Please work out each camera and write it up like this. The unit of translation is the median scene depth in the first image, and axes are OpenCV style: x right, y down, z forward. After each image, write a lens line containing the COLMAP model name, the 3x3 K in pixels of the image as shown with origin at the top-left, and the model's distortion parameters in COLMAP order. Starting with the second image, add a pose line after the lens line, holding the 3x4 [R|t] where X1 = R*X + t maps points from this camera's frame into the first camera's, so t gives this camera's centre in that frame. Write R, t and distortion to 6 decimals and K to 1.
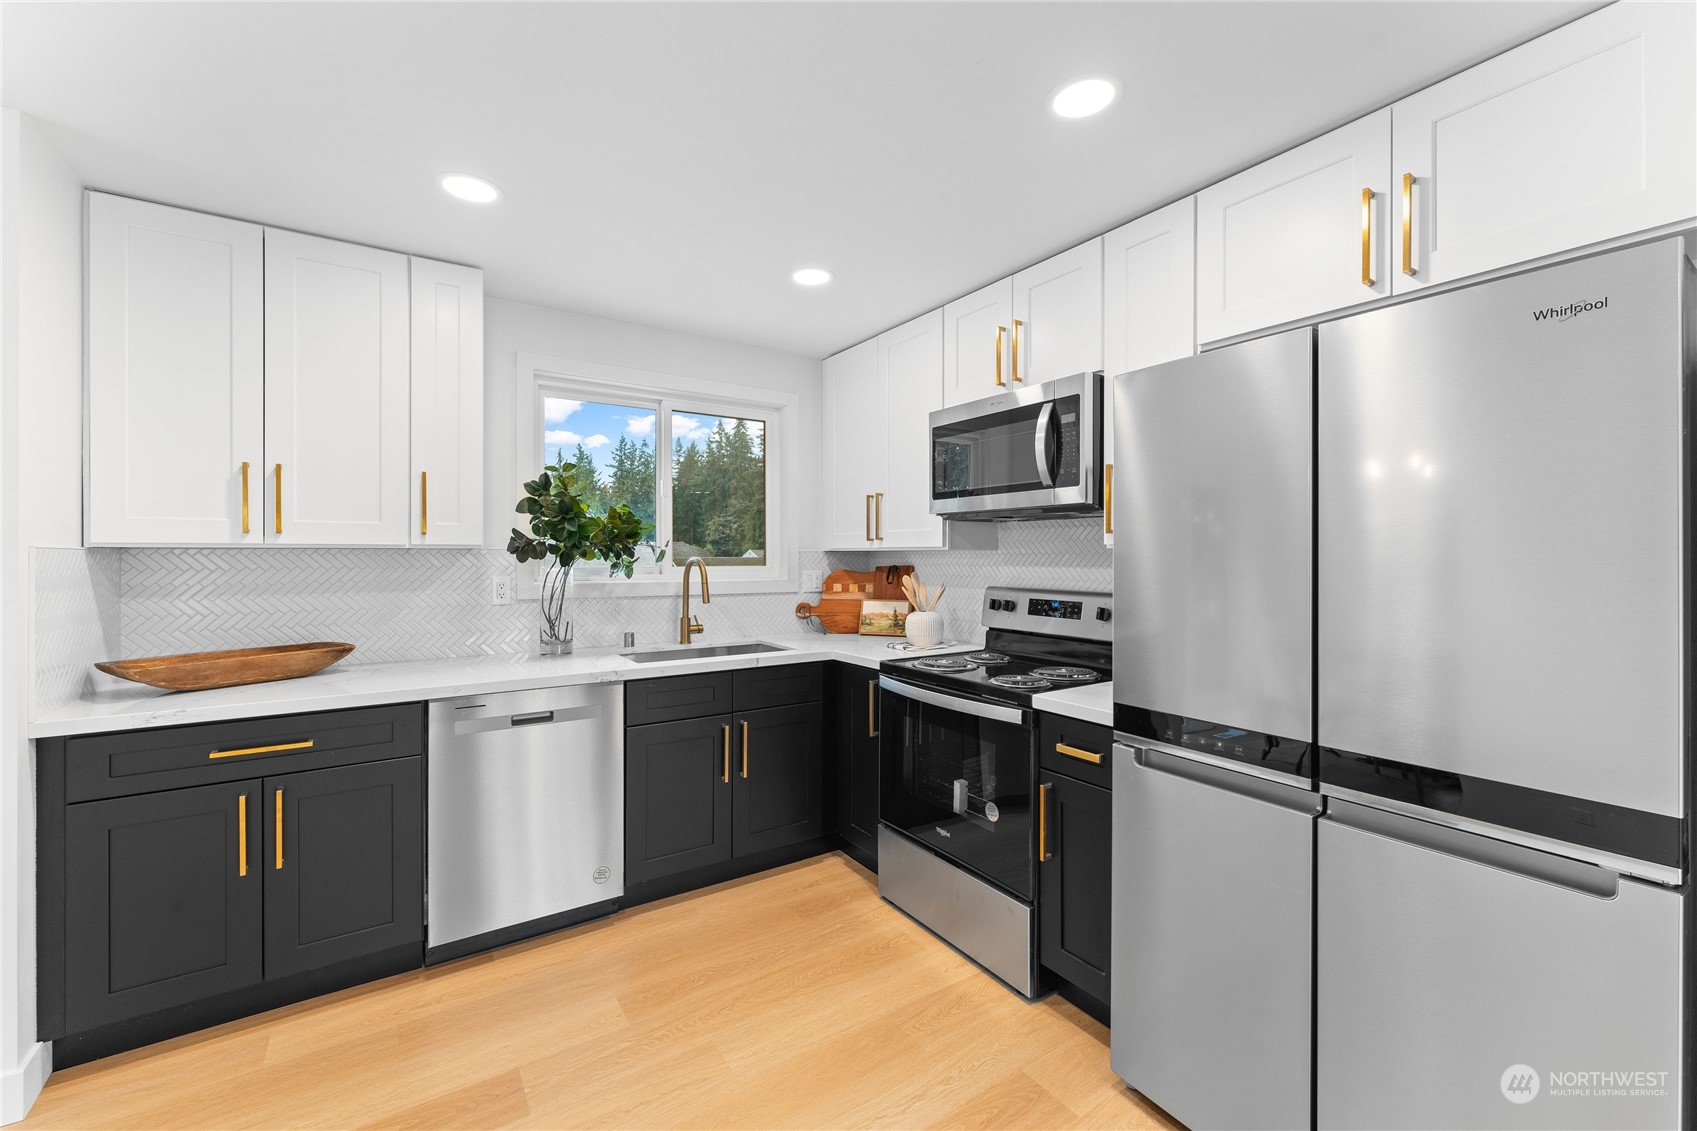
lens RADIAL K [[693.6, 0, 842.7], [0, 693.6, 556.8], [0, 0, 1]] dist [0.002541, 0.000628]
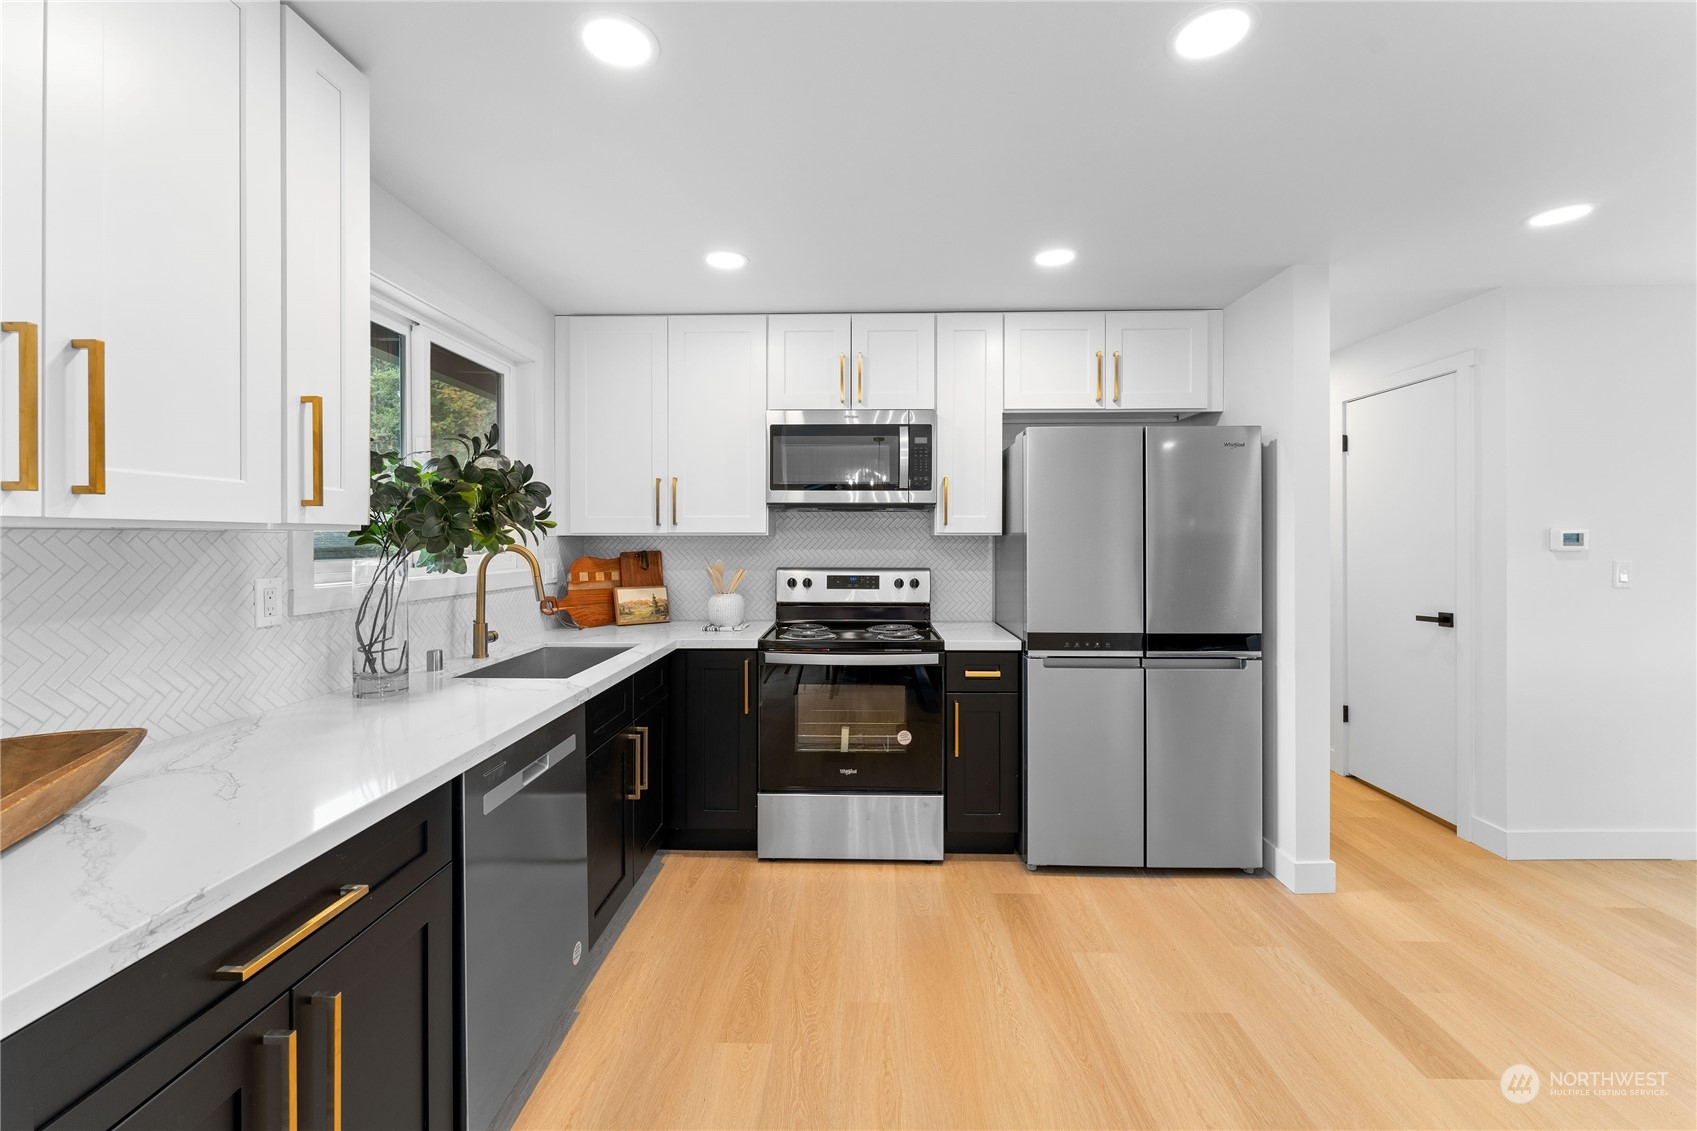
lens RADIAL K [[693.6, 0, 849.6], [0, 693.6, 544.9], [0, 0, 1]] dist [0.002541, 0.000628]
pose [[0.567996, -0.007756, 0.822995, -0.738642], [0.003243, 0.999969, 0.007185, -0.002516], [-0.823025, -0.001412, 0.568003, 0.280926]]
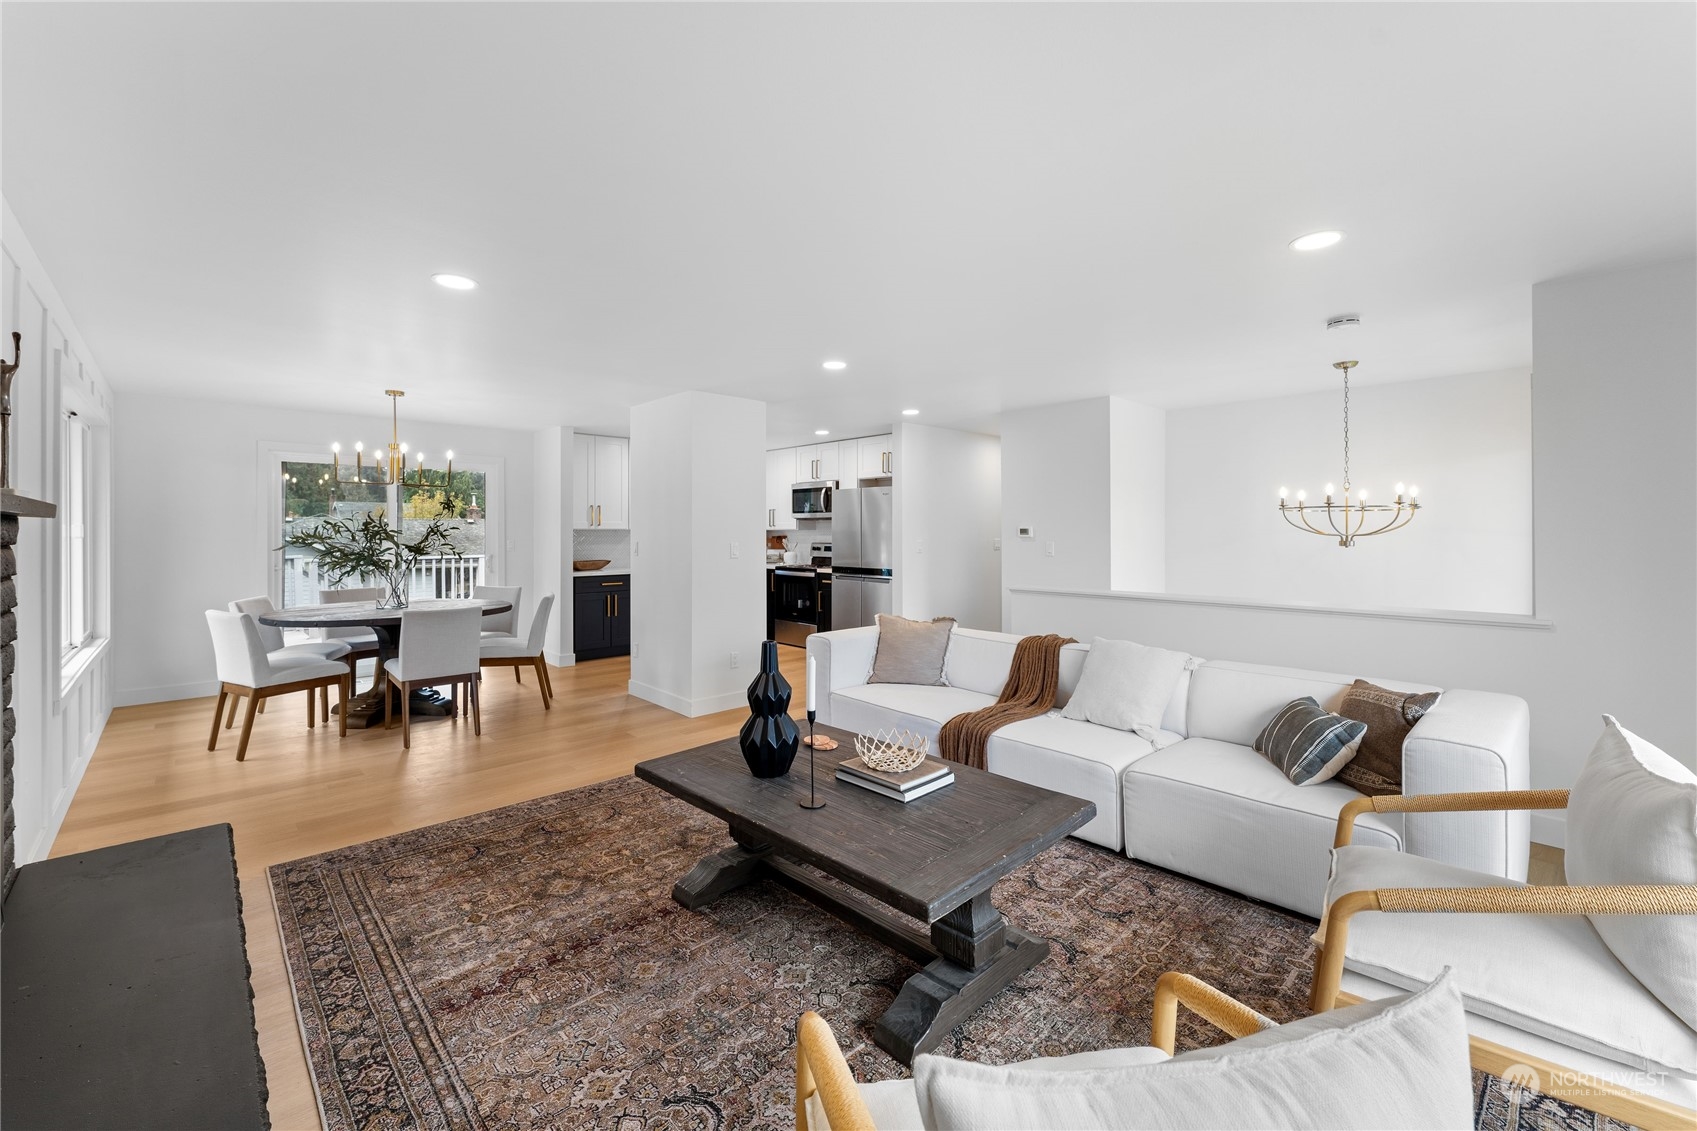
lens RADIAL K [[693.6, 0, 833.7], [0, 693.6, 521.5], [0, 0, 1]] dist [0.002541, 0.000628]
pose [[0.987262, 0.001355, 0.159099, -0.178879], [0.001339, 0.999858, -0.016820, 0.004267], [-0.159099, 0.016818, 0.987119, -2.068107]]
